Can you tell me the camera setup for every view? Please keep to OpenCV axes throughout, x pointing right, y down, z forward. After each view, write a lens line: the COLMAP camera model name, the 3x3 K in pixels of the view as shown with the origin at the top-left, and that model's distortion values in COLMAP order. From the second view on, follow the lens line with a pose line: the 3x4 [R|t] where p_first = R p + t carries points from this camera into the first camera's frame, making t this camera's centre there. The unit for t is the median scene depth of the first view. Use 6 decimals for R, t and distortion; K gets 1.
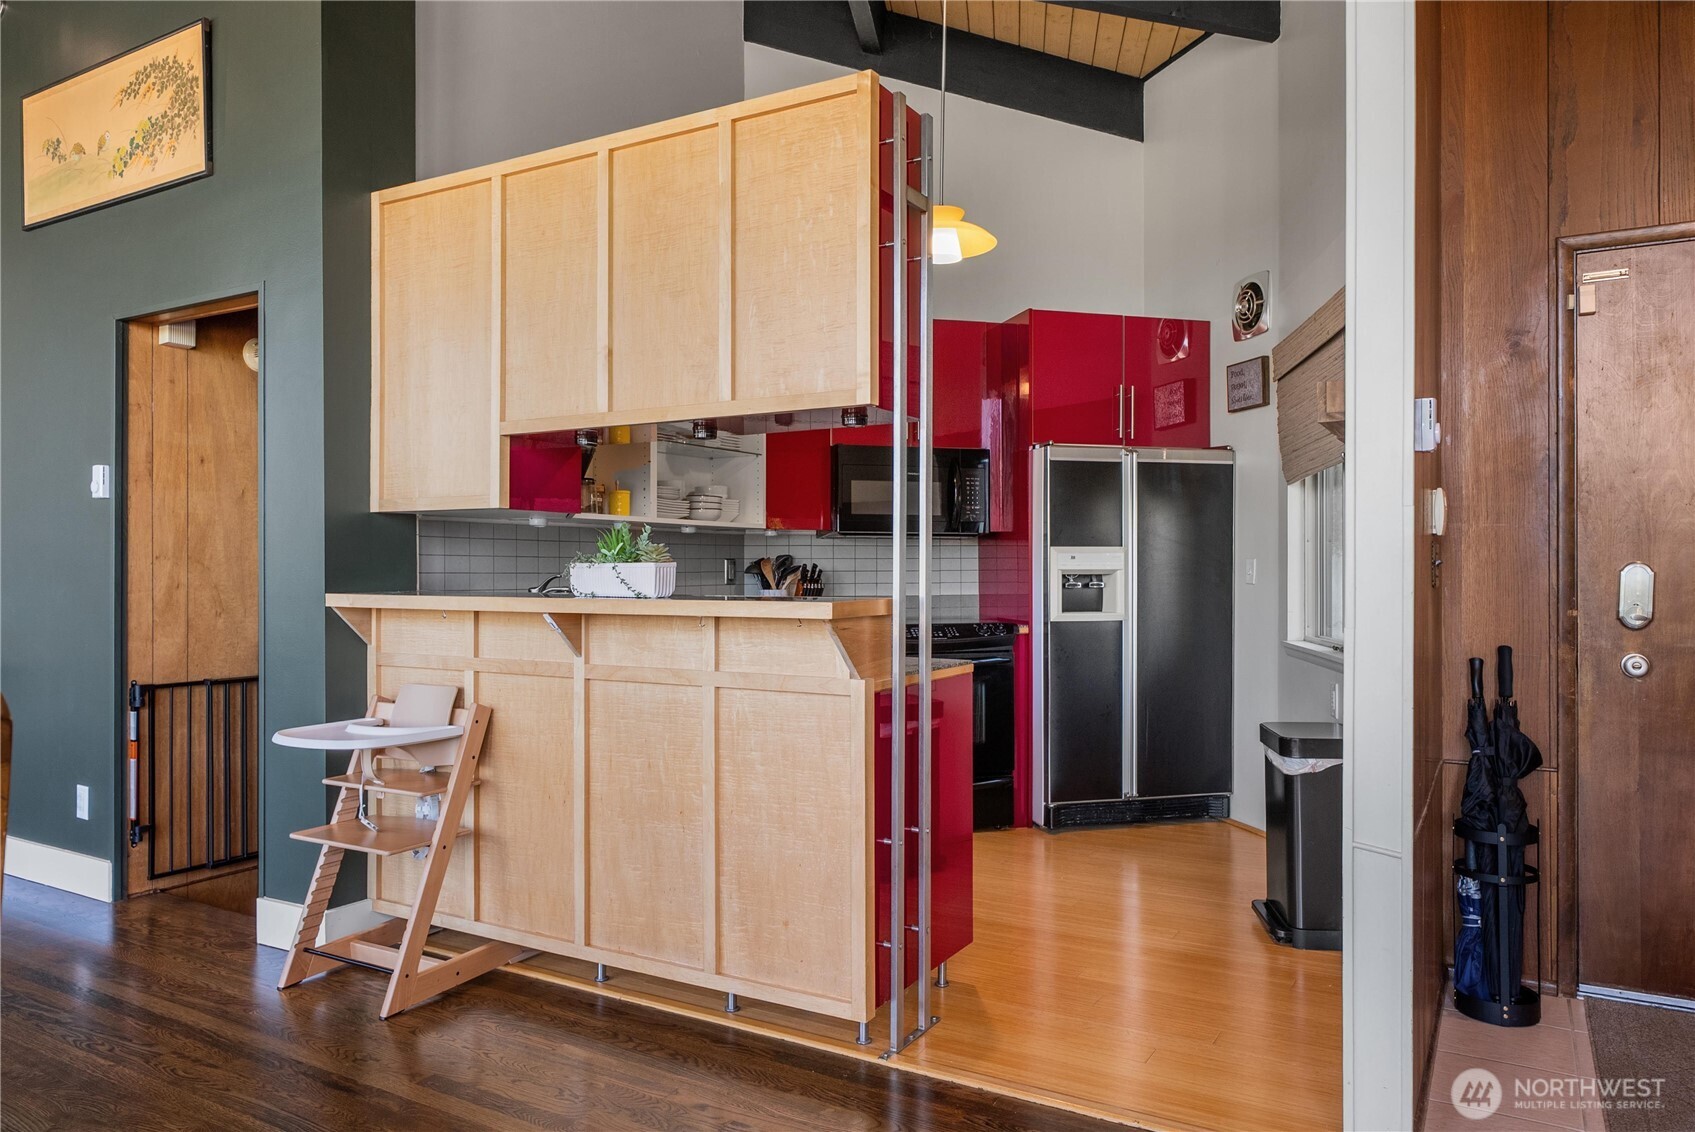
lens RADIAL K [[1161.6, 0, 847.5], [0, 1161.6, 566.0], [0, 0, 1]] dist [-0.044792, 0.000890]
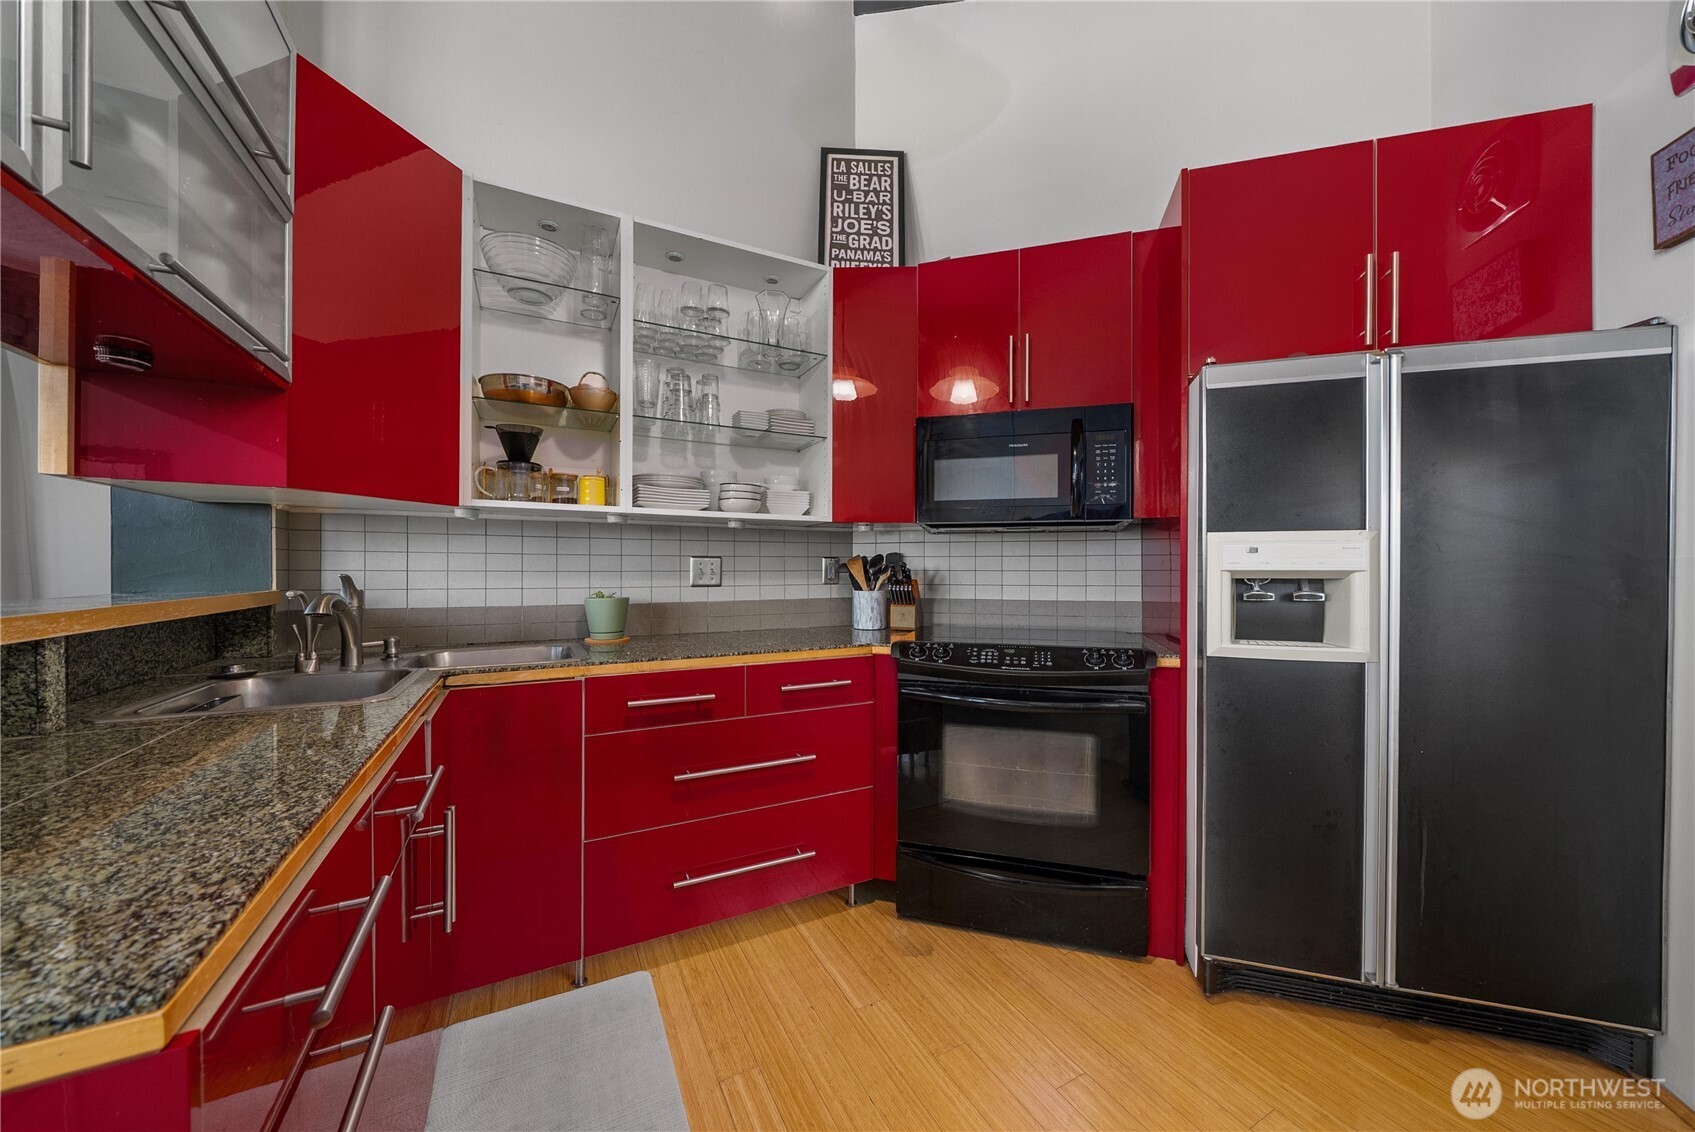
lens RADIAL K [[583.8, 0, 846.2], [0, 583.8, 568.9], [0, 0, 1]] dist [-0.009244, -0.000170]
pose [[0.848215, 0.003324, -0.529641, 0.171390], [-0.000275, 0.999983, 0.005835, 0.000501], [0.529651, -0.004804, 0.848202, 0.625360]]
